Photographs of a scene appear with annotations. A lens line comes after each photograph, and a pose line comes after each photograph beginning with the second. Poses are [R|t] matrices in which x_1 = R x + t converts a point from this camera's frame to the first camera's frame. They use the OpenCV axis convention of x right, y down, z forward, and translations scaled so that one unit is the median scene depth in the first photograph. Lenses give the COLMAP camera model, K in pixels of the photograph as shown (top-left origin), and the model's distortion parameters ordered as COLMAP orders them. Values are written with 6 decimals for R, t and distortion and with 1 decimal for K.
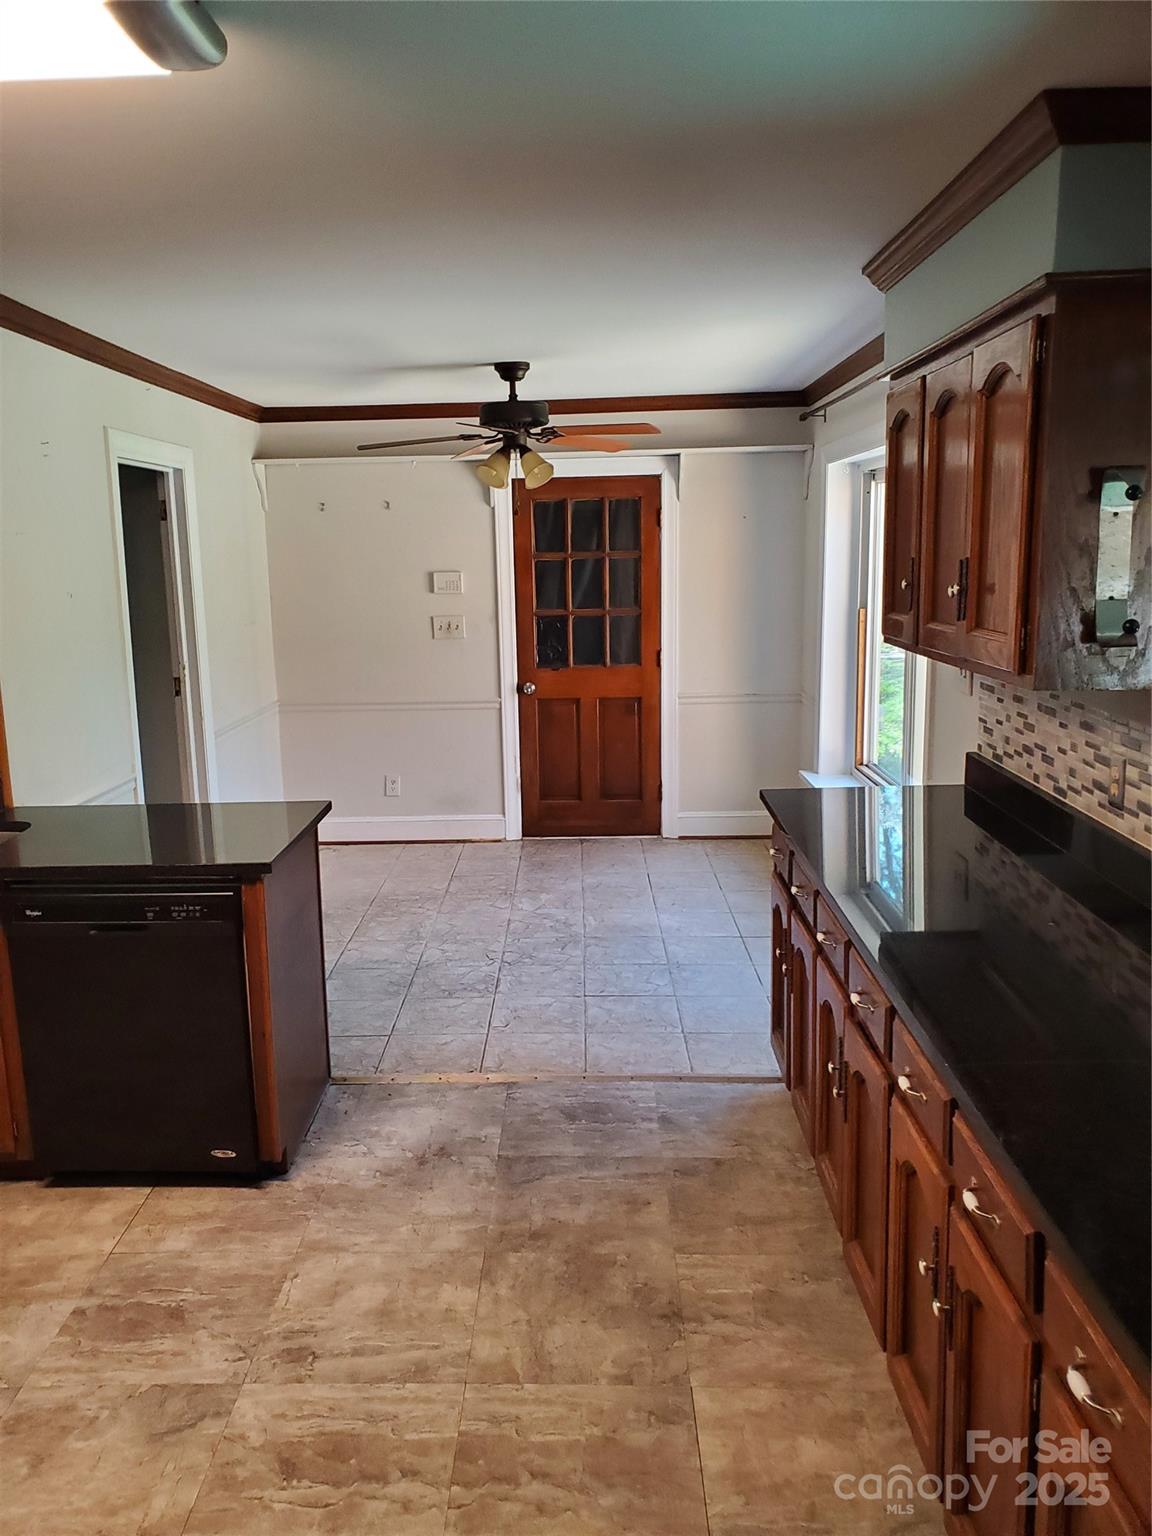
lens RADIAL K [[1192.9, 0, 574.4], [0, 1192.9, 764.4], [0, 0, 1]] dist [0.003741, 0.010143]
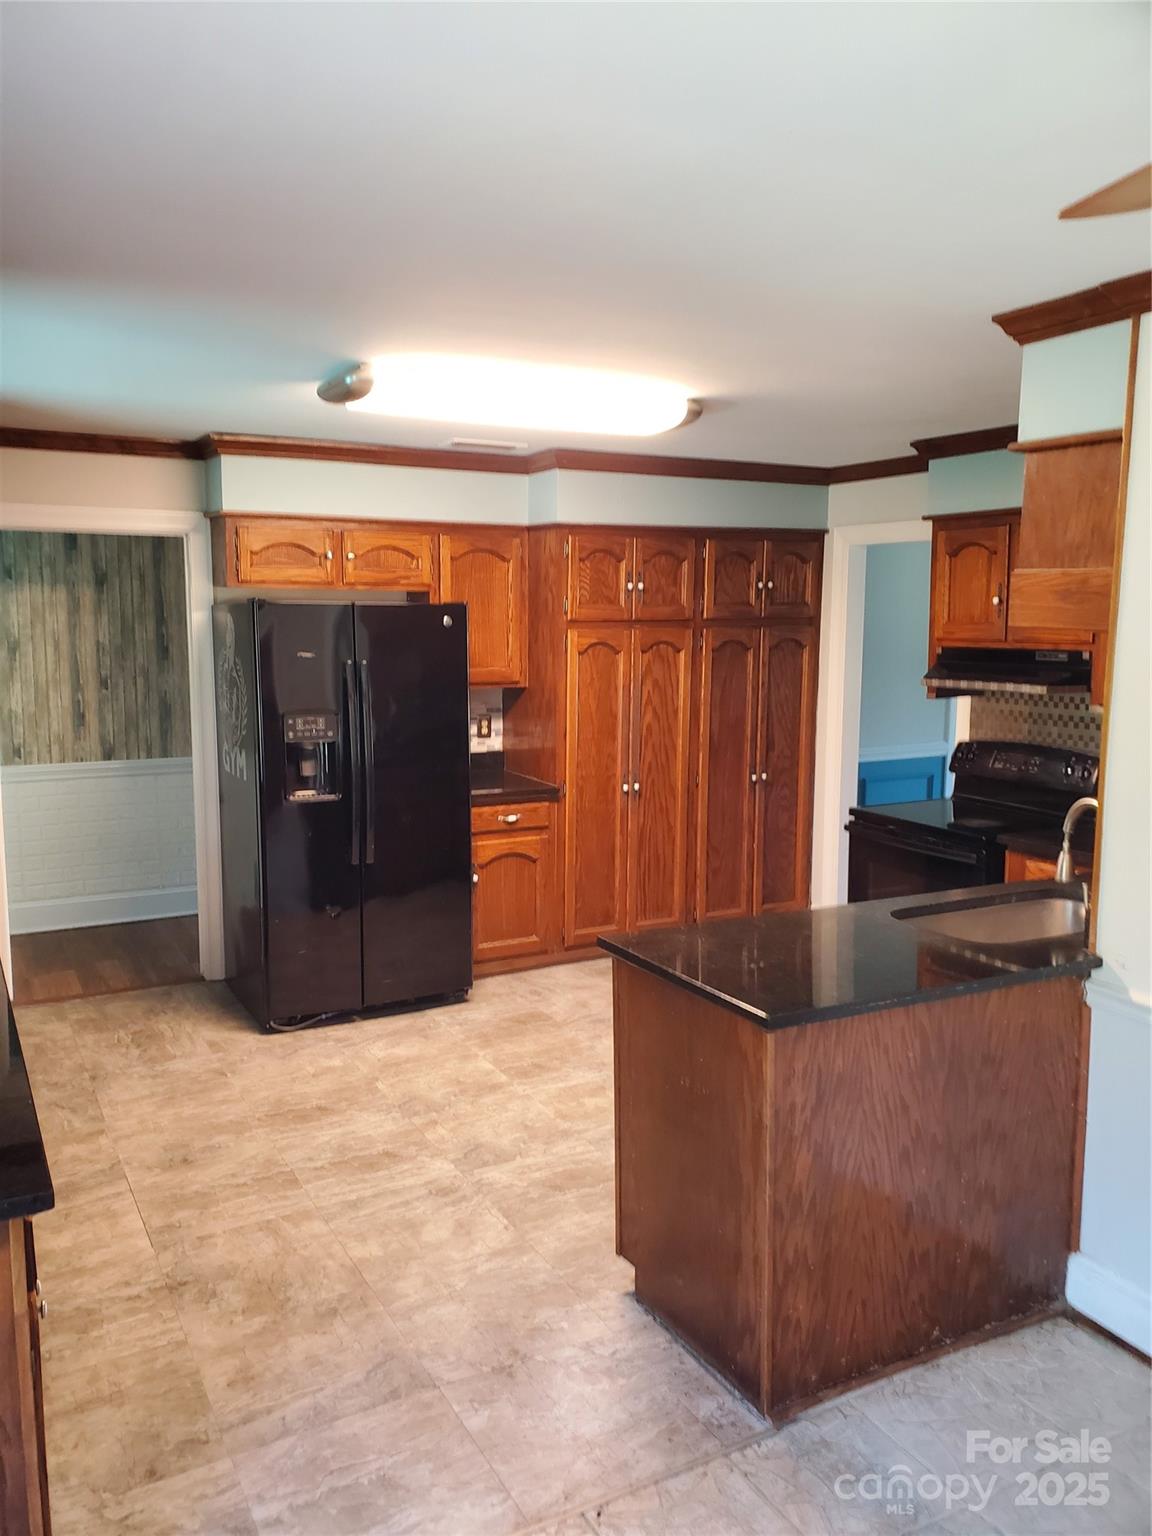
lens RADIAL K [[1192.9, 0, 575.8], [0, 1192.9, 767.6], [0, 0, 1]] dist [0.003741, 0.010143]
pose [[-0.870578, 0.080750, -0.485360, 0.267526], [-0.076425, 0.952277, 0.295512, -0.397534], [0.486060, 0.294360, -0.822860, 1.993148]]
